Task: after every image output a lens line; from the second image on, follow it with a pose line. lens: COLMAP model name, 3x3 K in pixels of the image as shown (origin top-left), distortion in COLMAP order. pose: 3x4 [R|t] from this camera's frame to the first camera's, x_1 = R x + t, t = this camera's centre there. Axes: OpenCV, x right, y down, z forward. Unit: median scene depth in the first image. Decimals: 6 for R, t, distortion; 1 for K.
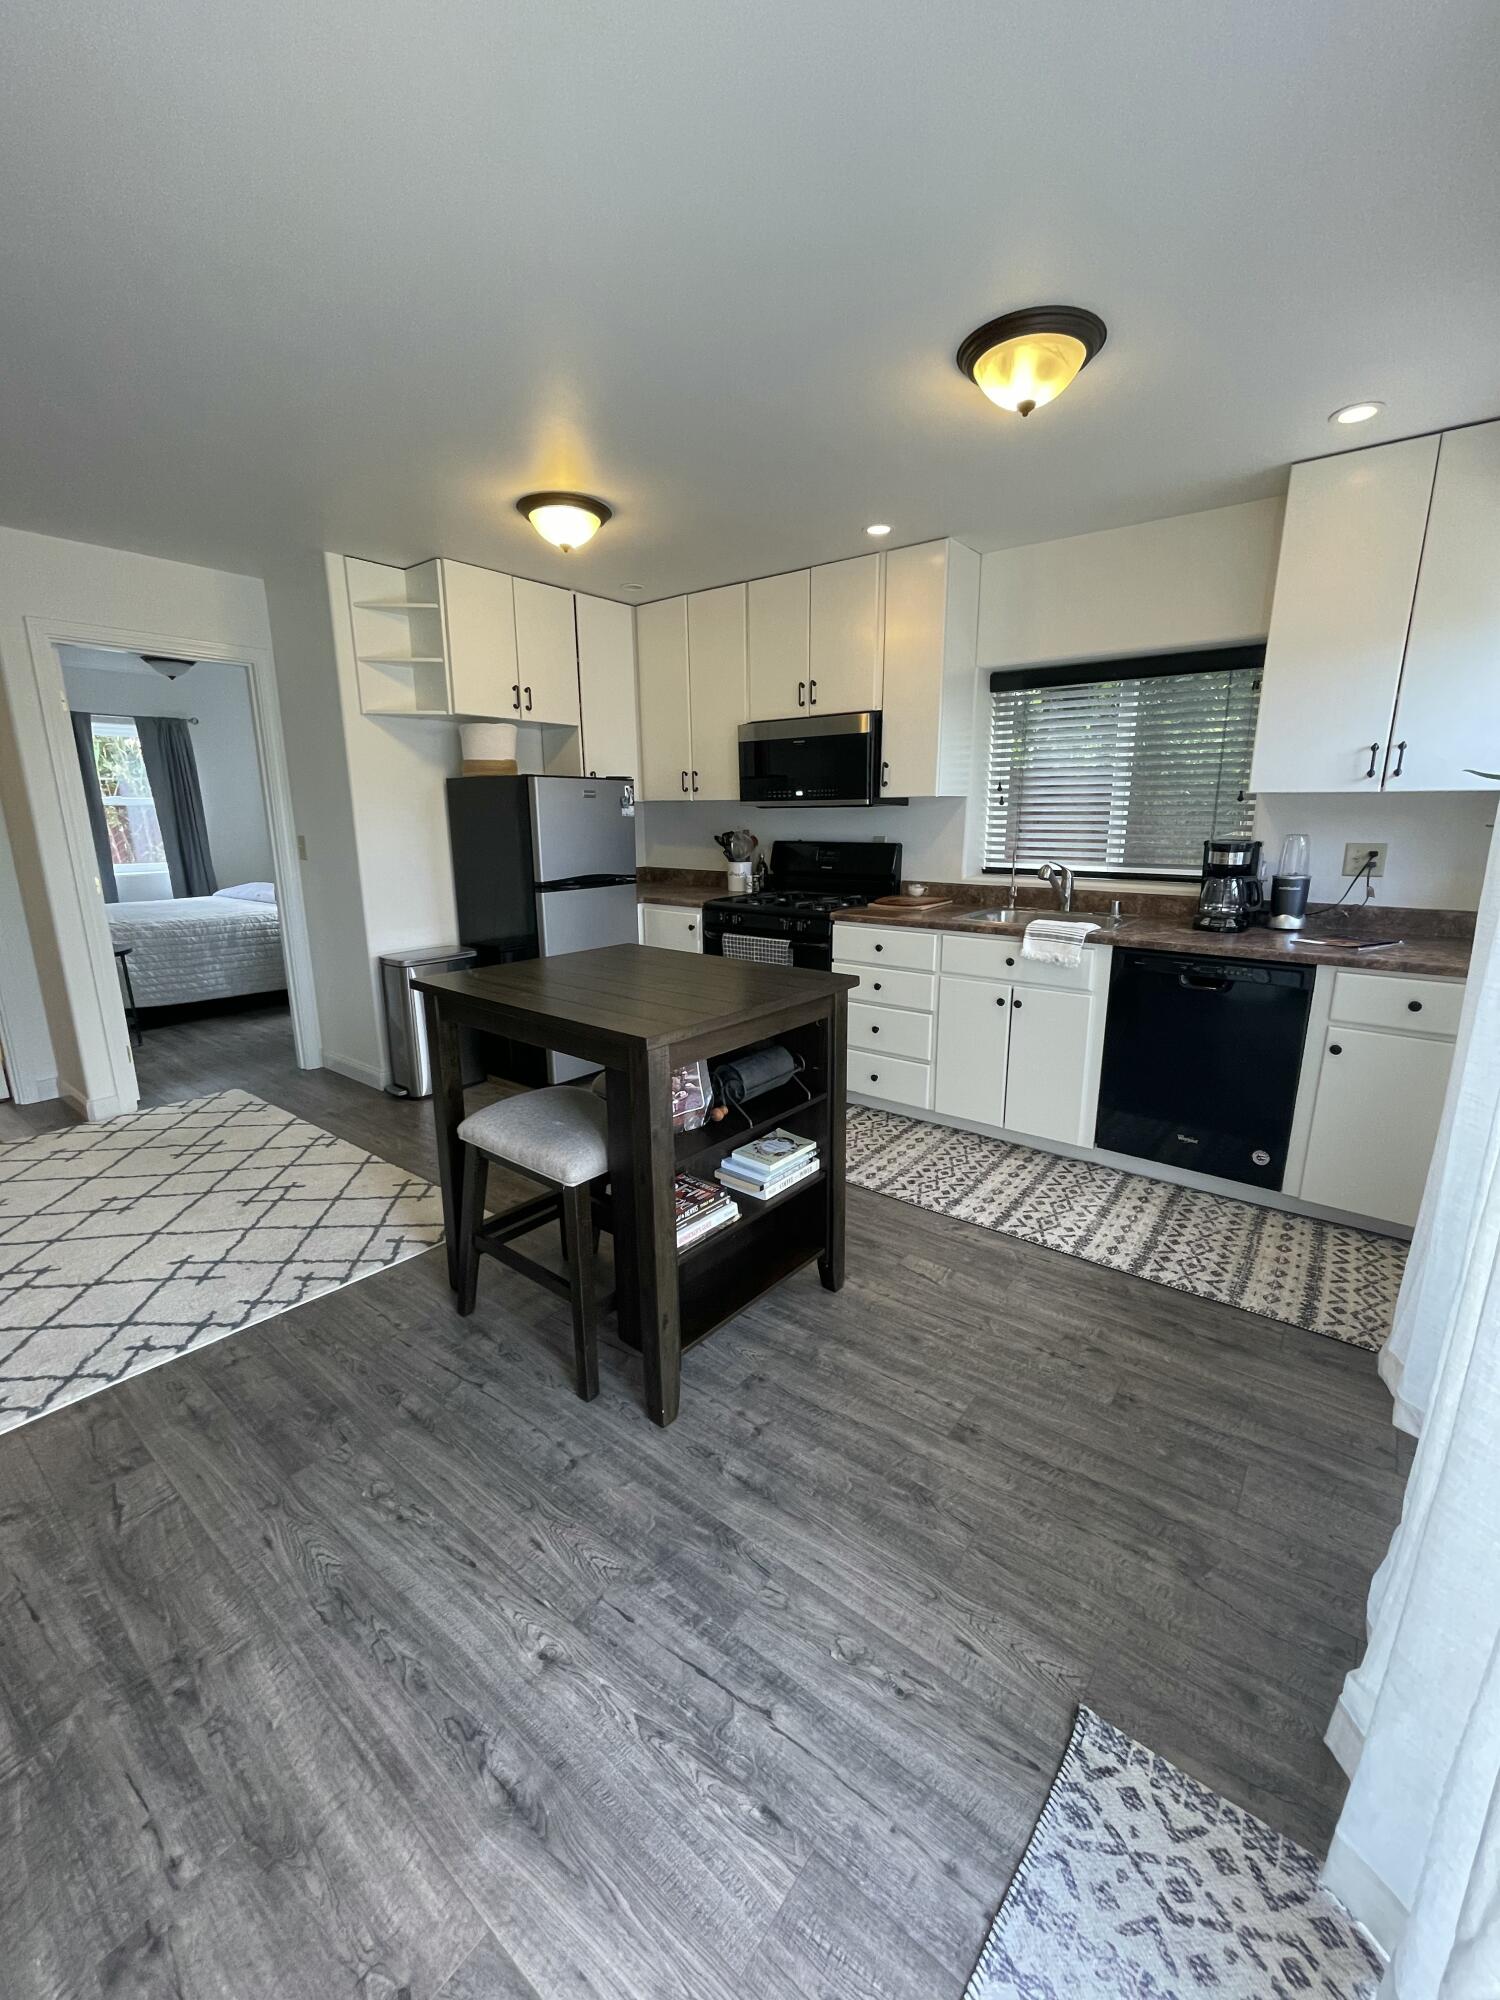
lens RADIAL K [[809.2, 0, 756.6], [0, 809.2, 1000.3], [0, 0, 1]] dist [-0.004736, 0.002427]
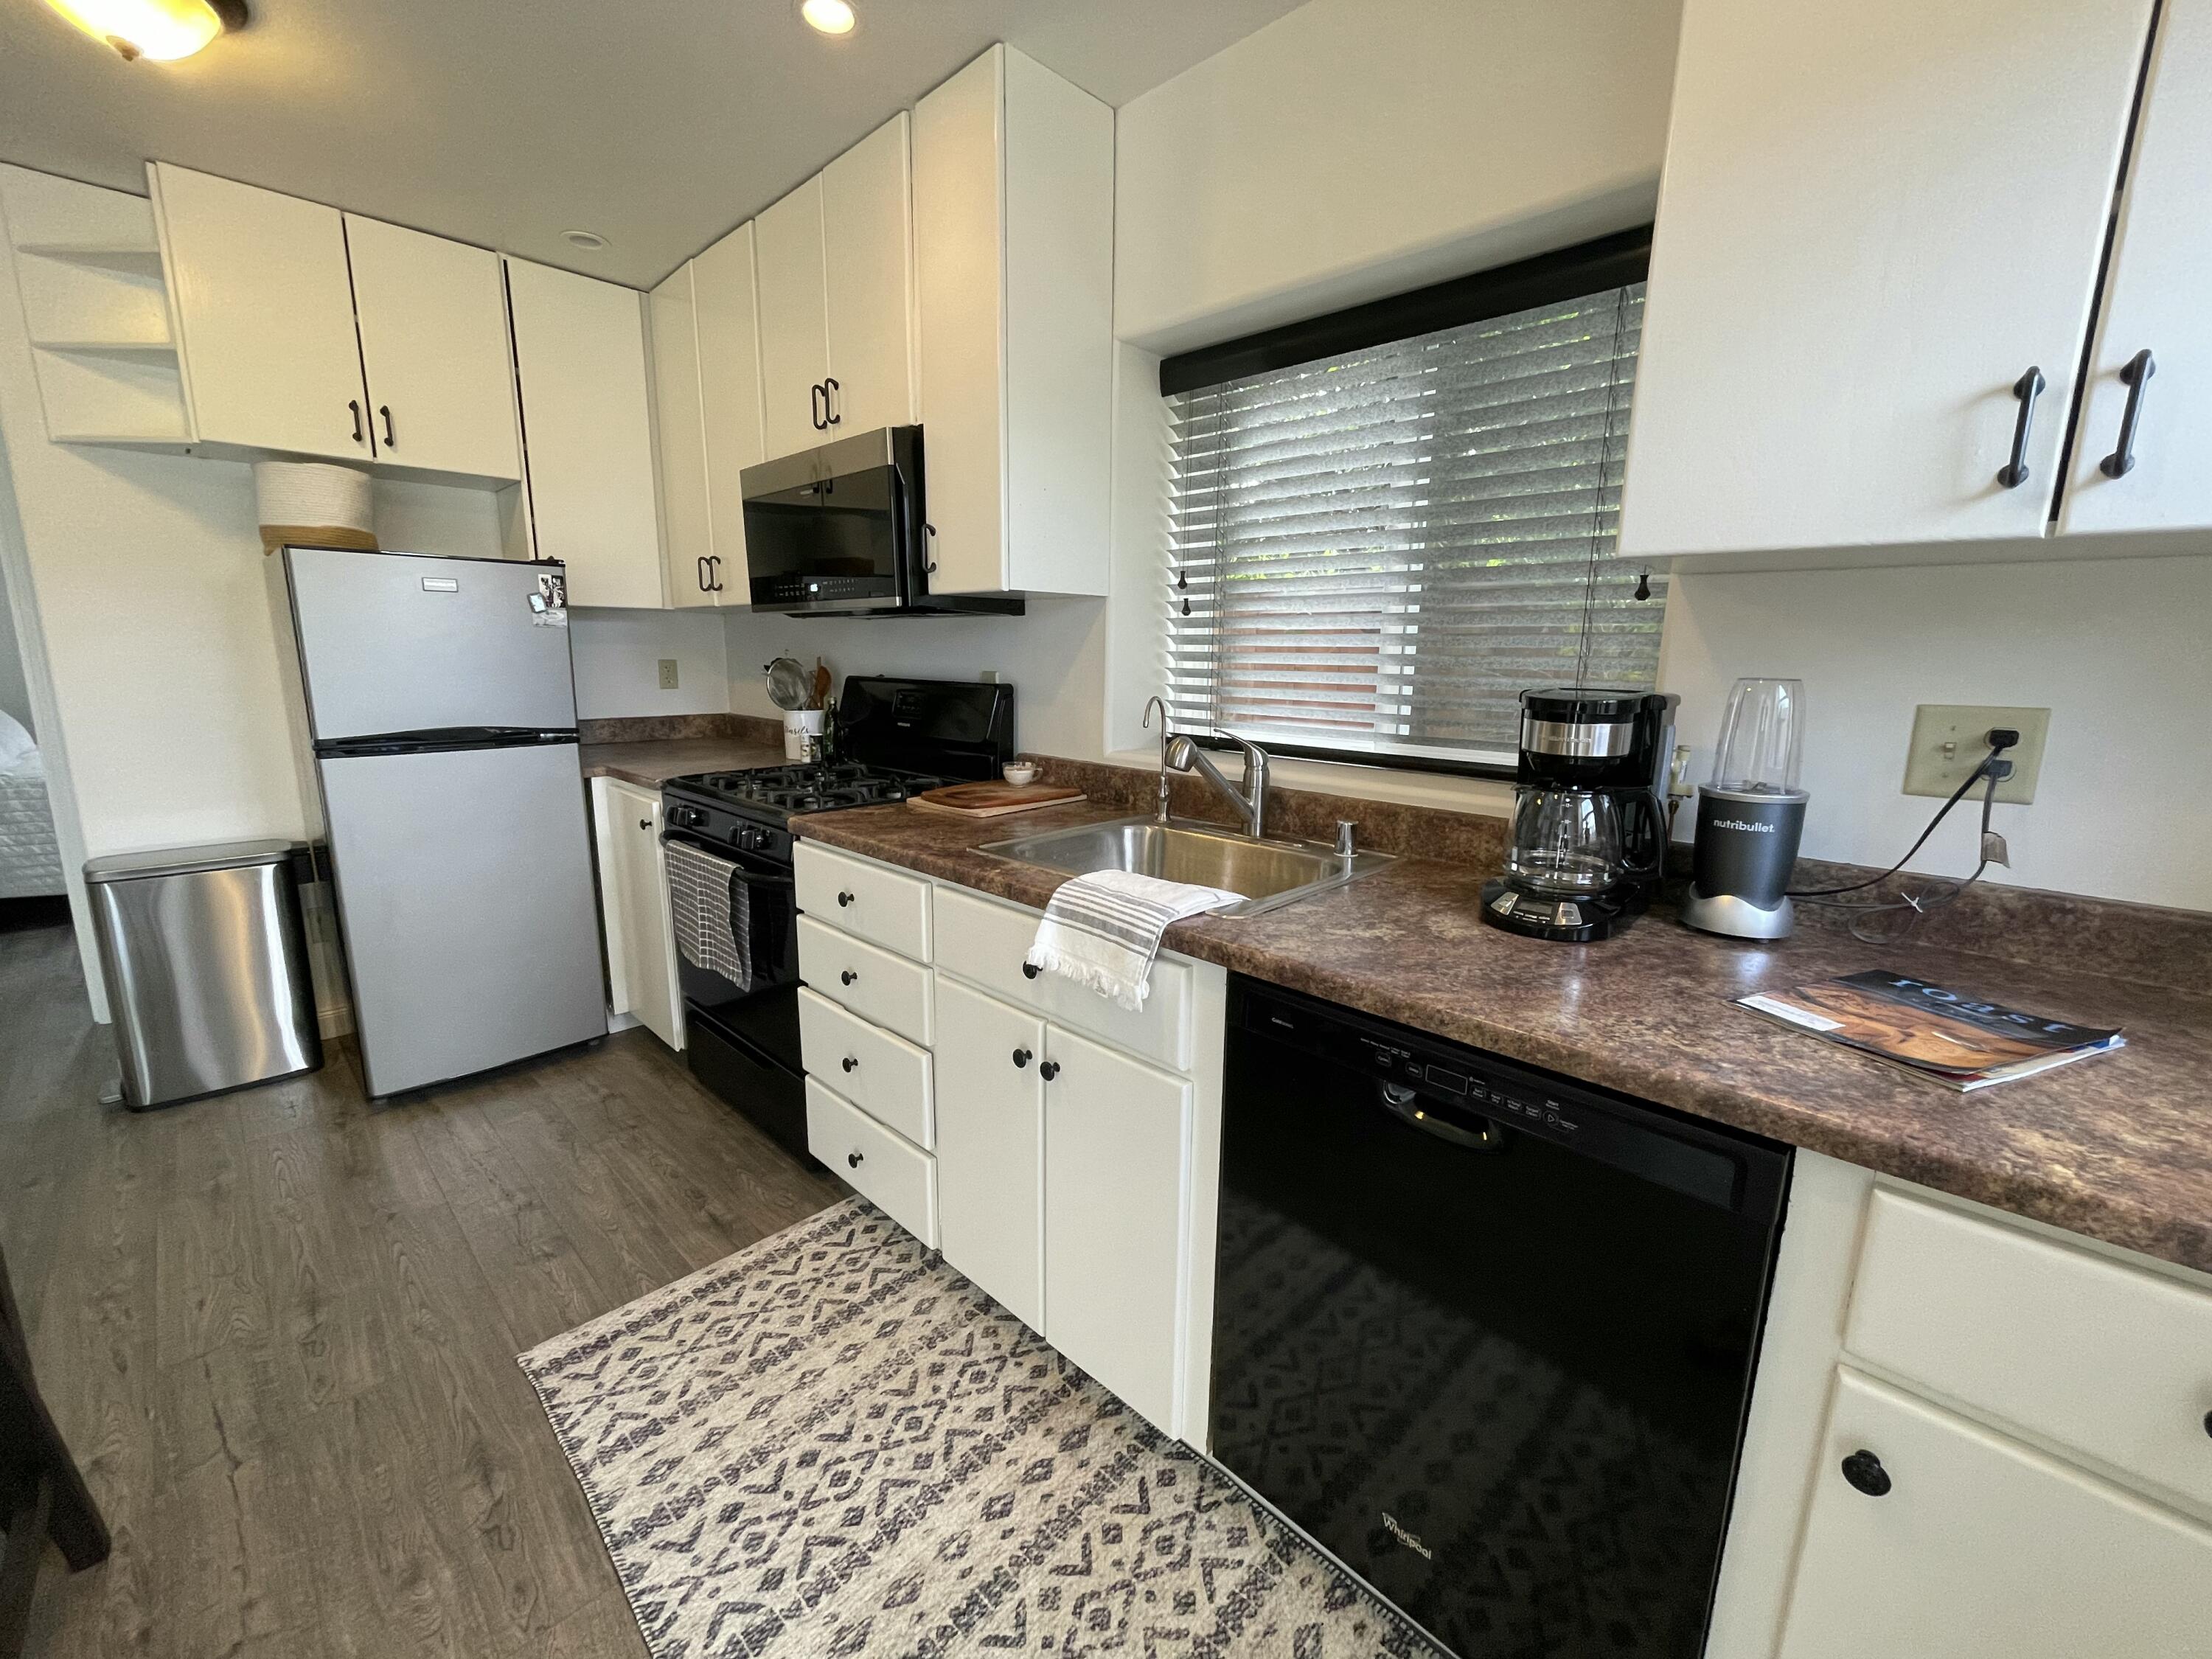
lens RADIAL K [[895.0, 0, 1101.1], [0, 895.0, 828.3], [0, 0, 1]] dist [-0.004736, 0.002427]
pose [[0.993081, 0.038136, -0.111065, 0.405145], [-0.041888, 0.998621, -0.031648, -0.108932], [0.109705, 0.036081, 0.993309, 0.554349]]
